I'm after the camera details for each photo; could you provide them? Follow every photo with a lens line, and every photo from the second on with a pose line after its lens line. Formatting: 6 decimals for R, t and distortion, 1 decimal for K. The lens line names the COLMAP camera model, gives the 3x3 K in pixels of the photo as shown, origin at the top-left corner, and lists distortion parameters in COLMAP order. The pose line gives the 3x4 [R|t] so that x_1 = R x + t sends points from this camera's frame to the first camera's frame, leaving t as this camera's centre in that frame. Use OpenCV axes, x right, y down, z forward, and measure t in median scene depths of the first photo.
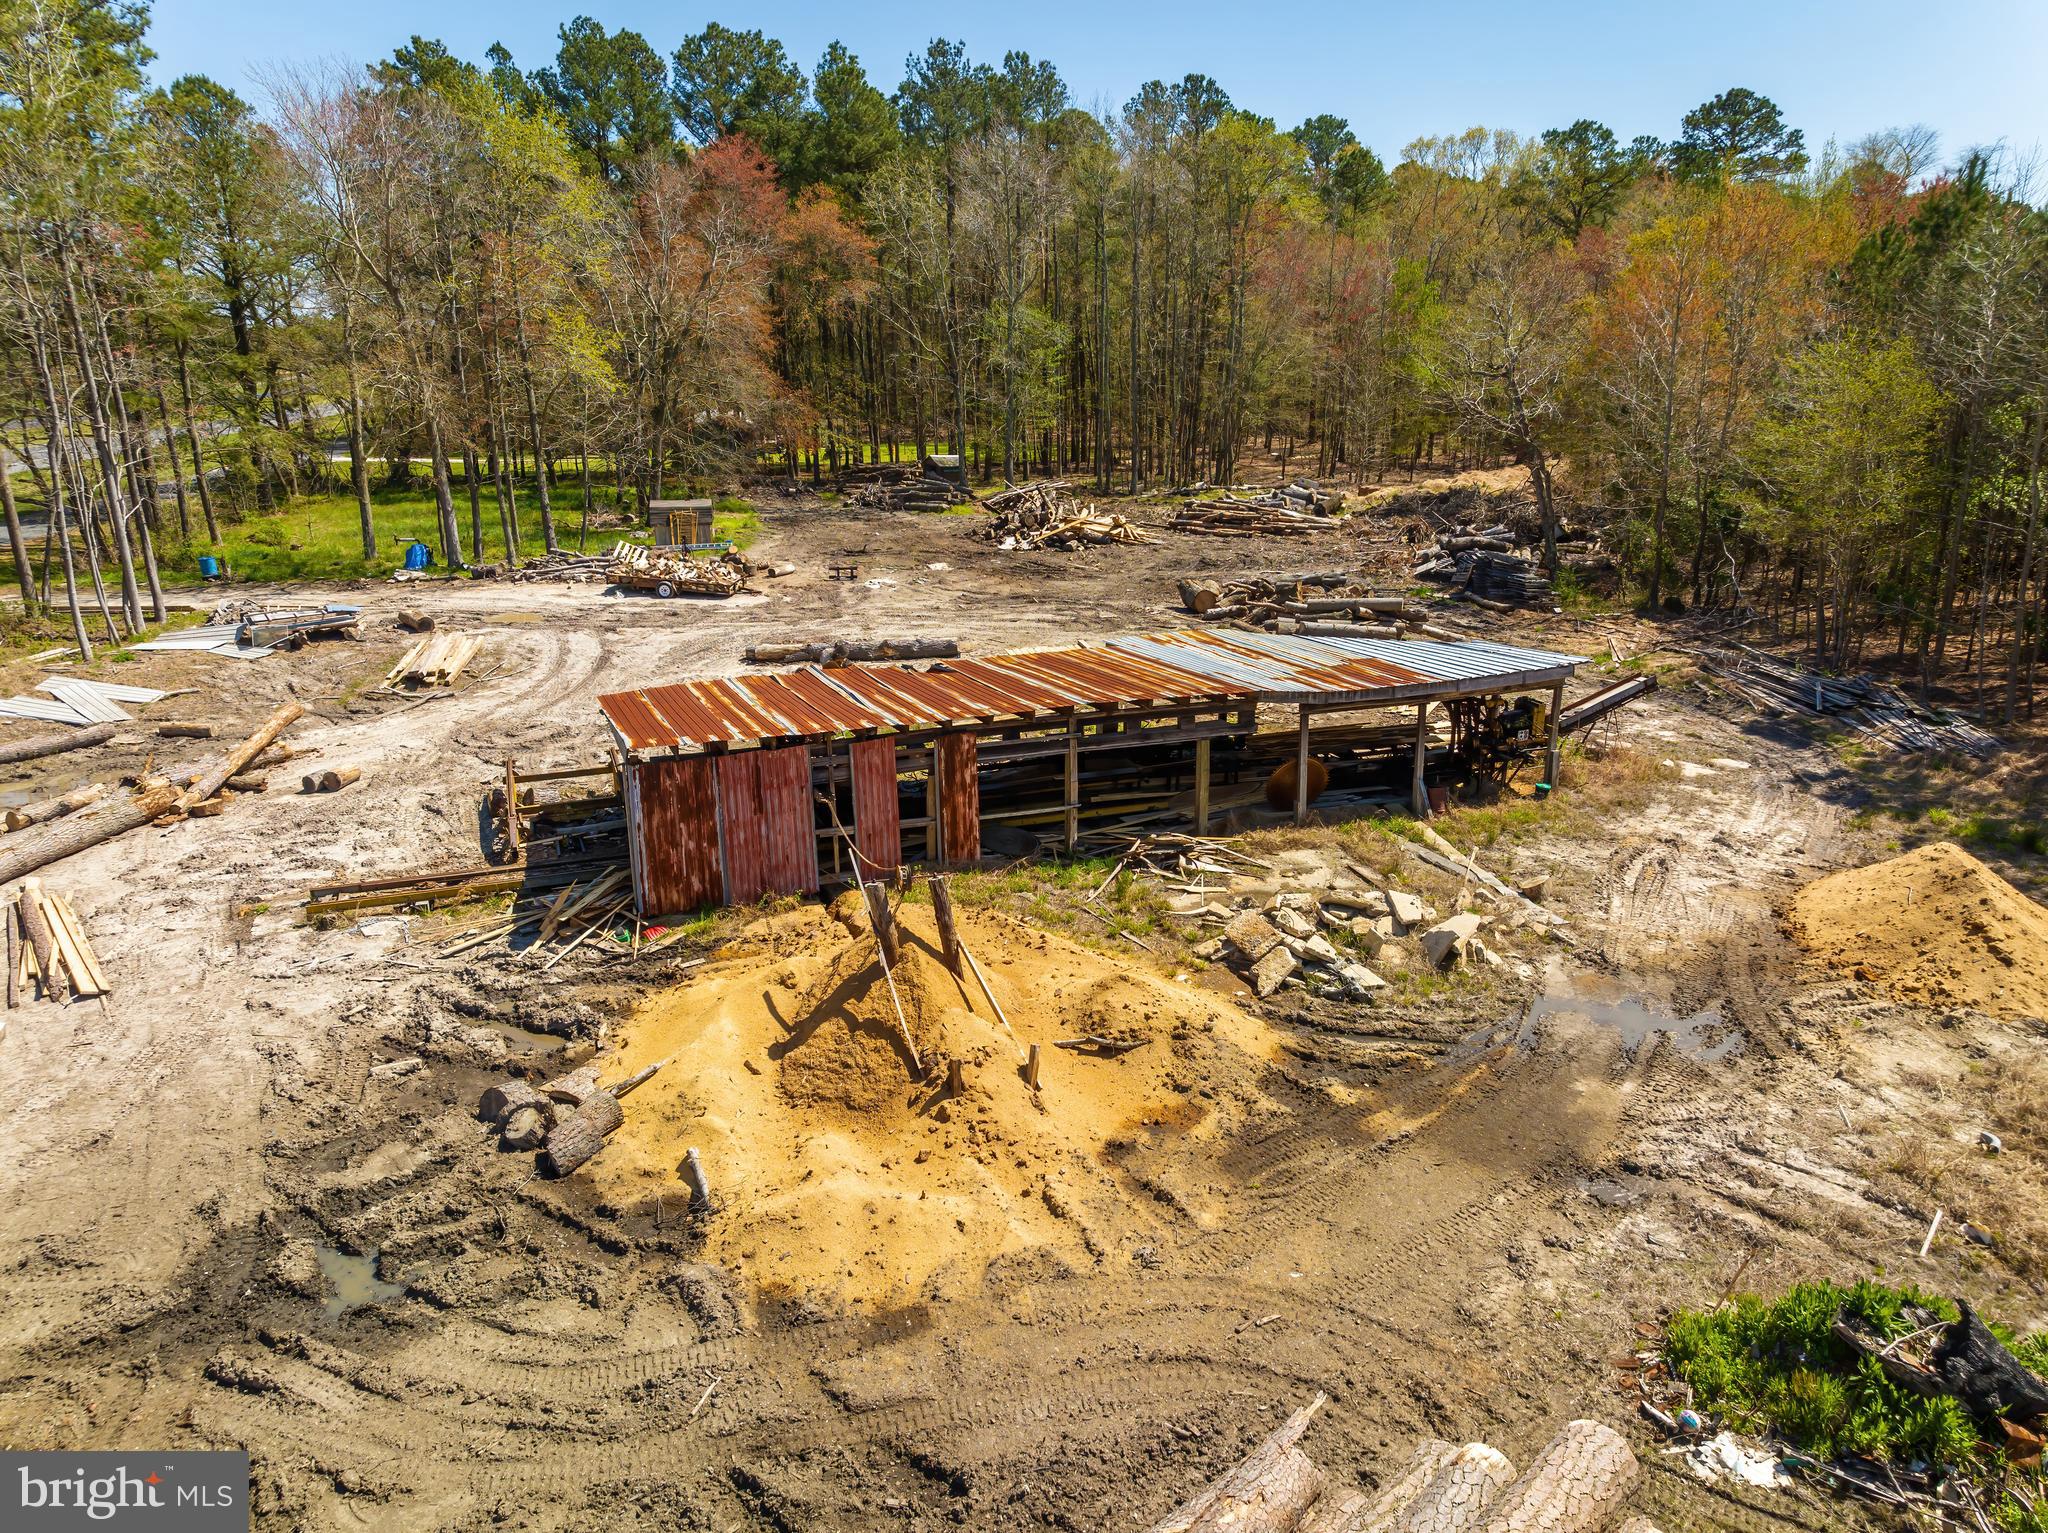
lens RADIAL K [[1438.2, 0, 1026.2], [0, 1438.2, 751.8], [0, 0, 1]] dist [-0.009228, 0.015016]
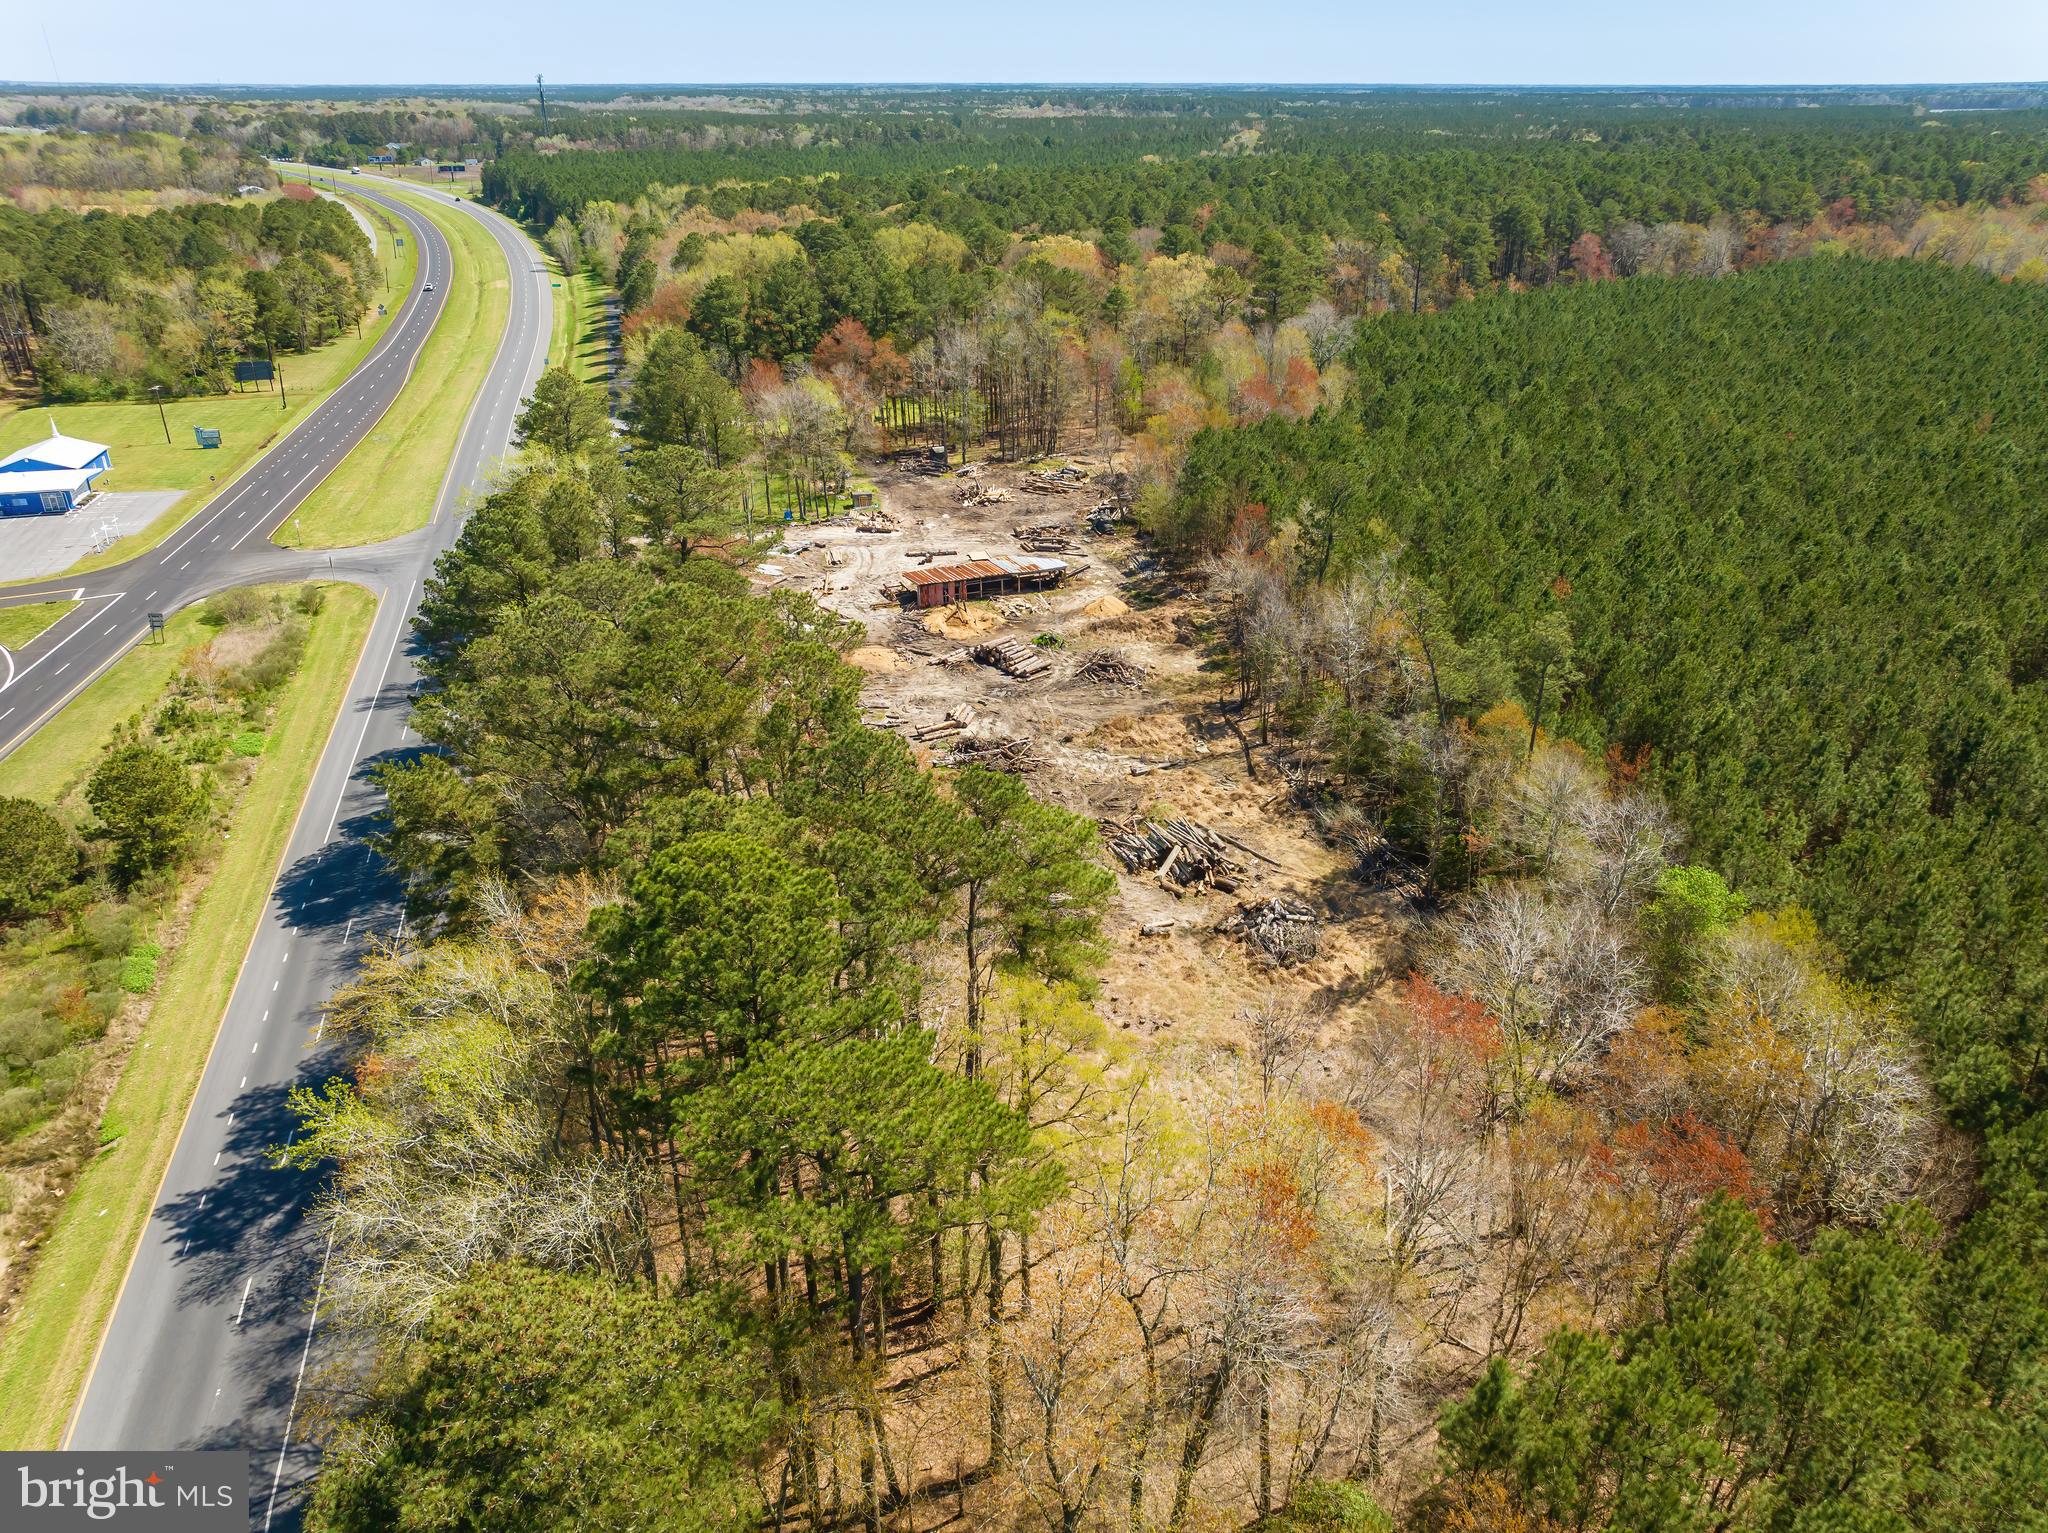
lens RADIAL K [[1438.2, 0, 1024.5], [0, 1438.2, 807.8], [0, 0, 1]] dist [-0.009228, 0.015016]
pose [[0.999206, -0.017153, 0.035952, -0.010029], [0.009729, 0.980292, 0.197315, -0.128287], [-0.038628, -0.196808, 0.979681, -2.517961]]
